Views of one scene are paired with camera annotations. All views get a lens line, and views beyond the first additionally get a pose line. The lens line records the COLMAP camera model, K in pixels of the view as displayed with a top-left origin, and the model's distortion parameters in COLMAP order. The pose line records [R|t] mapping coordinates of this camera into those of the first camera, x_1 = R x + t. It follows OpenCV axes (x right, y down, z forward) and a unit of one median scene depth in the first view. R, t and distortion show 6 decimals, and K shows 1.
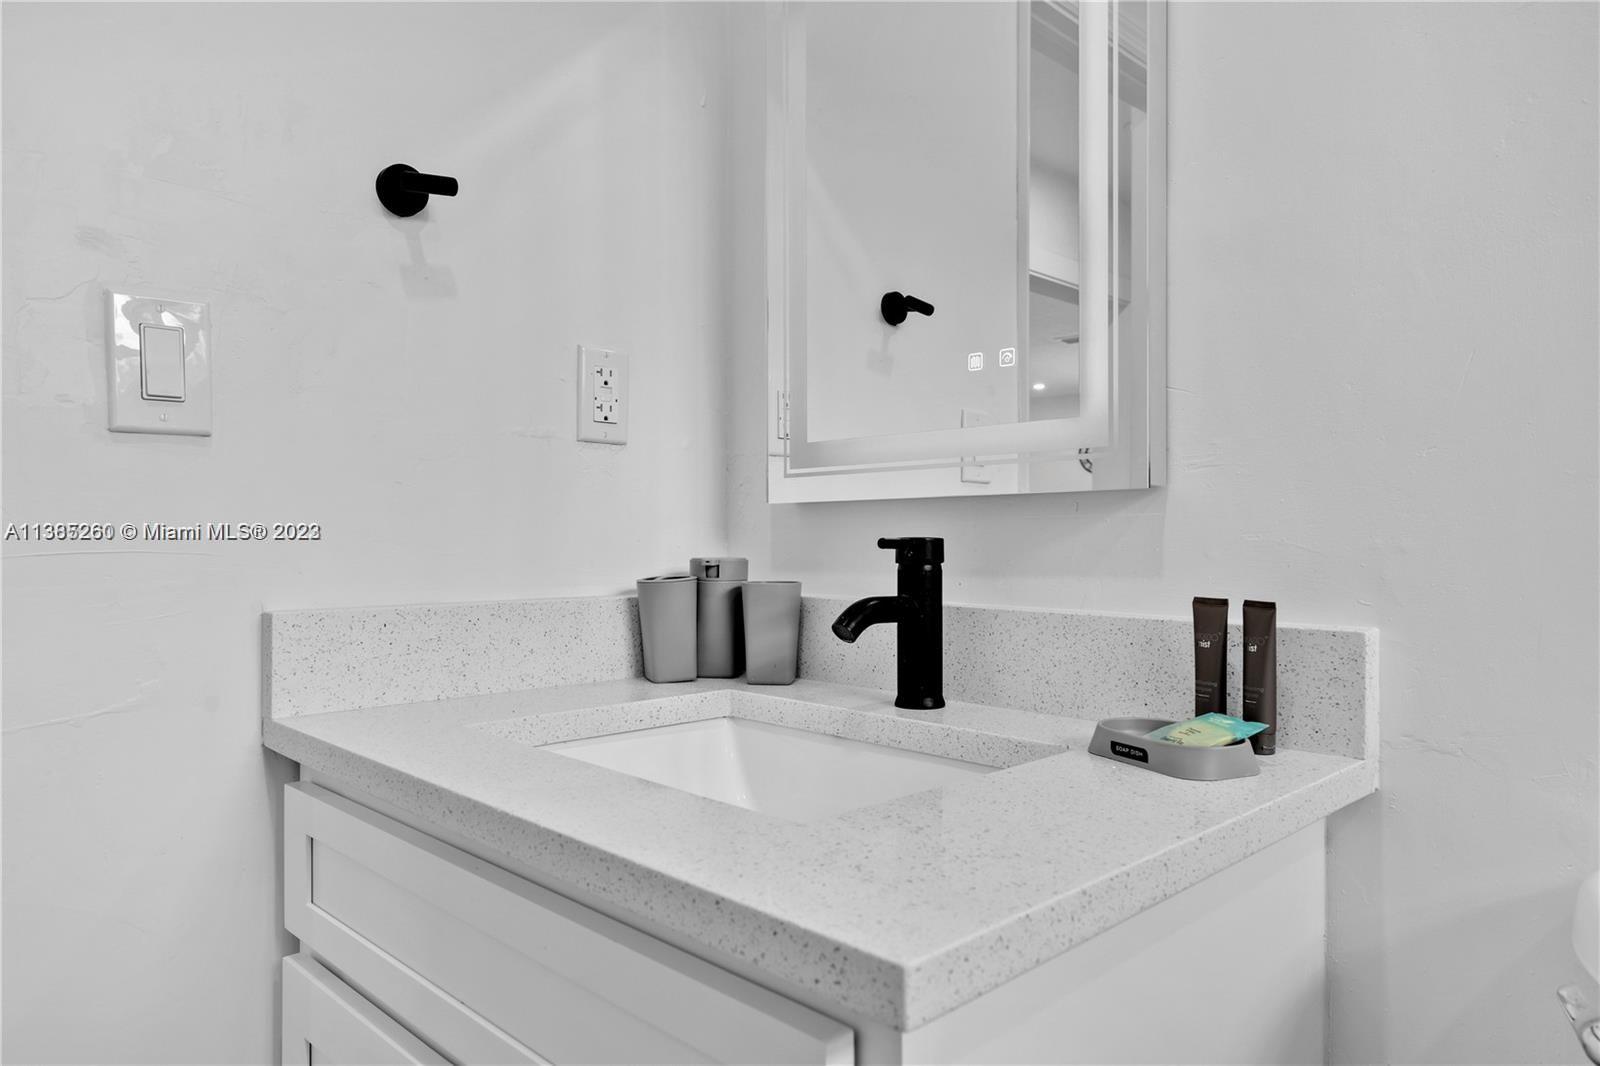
lens RADIAL K [[1019.6, 0, 801.2], [0, 1019.6, 548.4], [0, 0, 1]] dist [-0.005950, -0.000352]
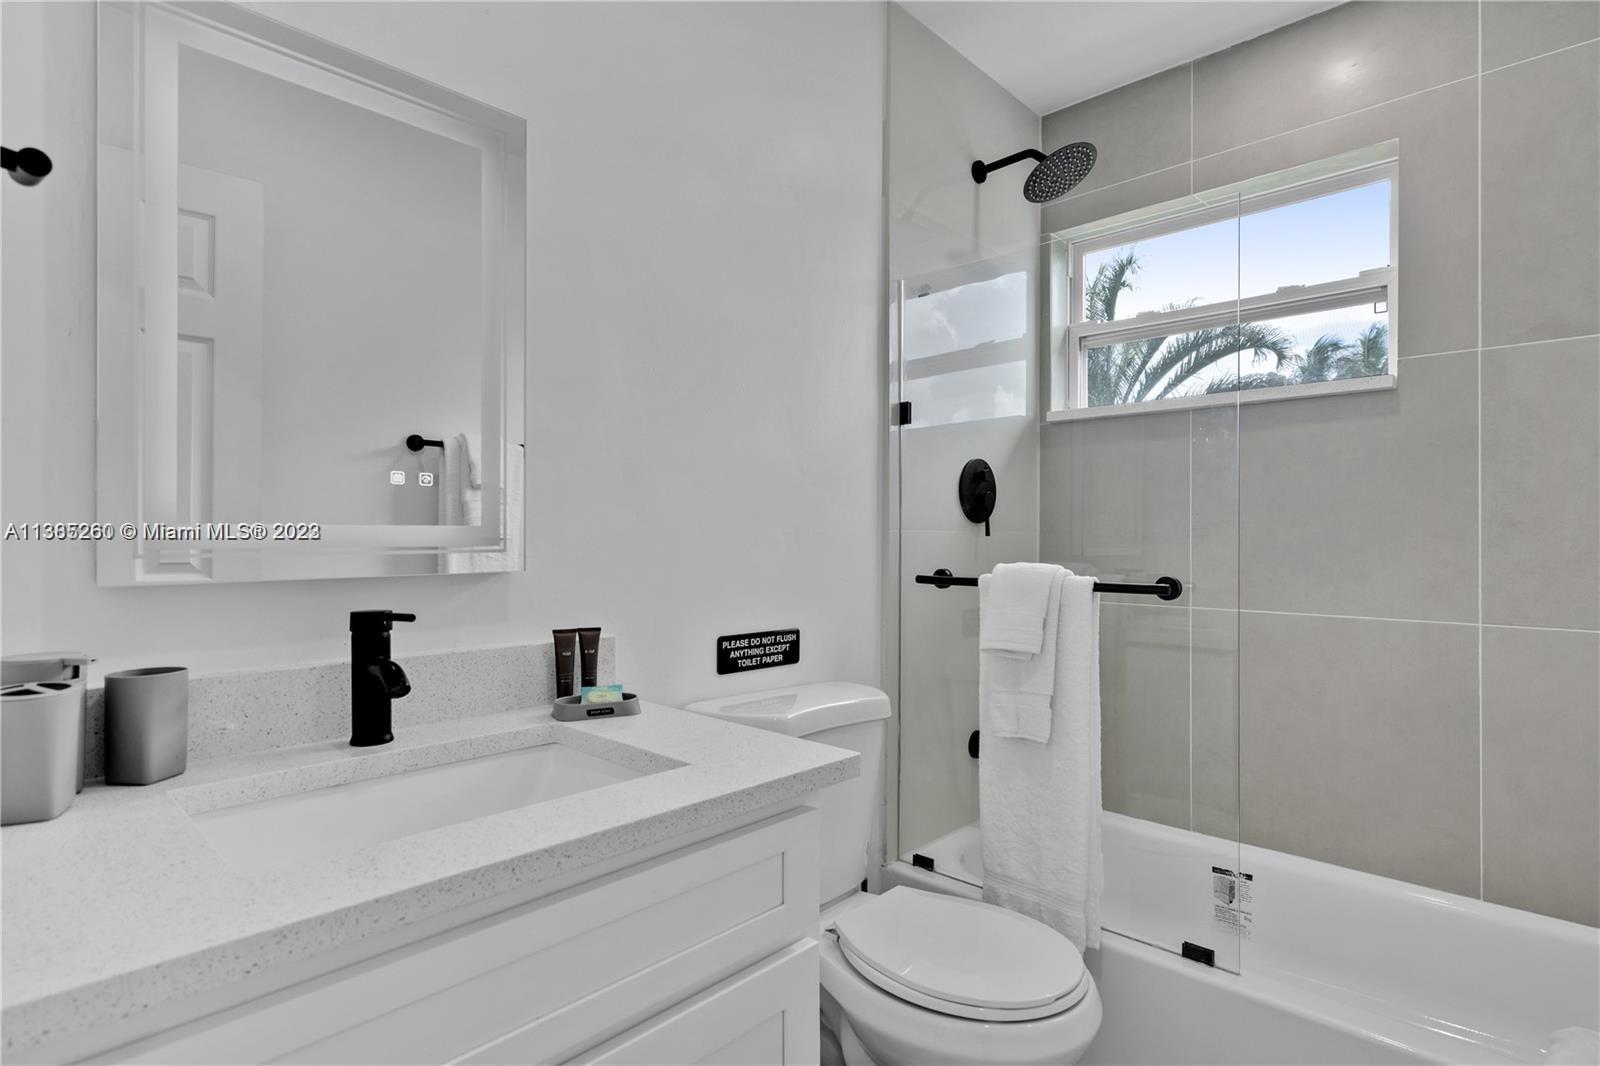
lens RADIAL K [[840.6, 0, 793.8], [0, 840.6, 535.1], [0, 0, 1]] dist [-0.007072, -0.000126]
pose [[-0.037599, 0.001197, 0.999292, -1.137502], [0.009276, 0.999957, -0.000848, -0.117499], [-0.999250, 0.009237, -0.037608, 0.603356]]
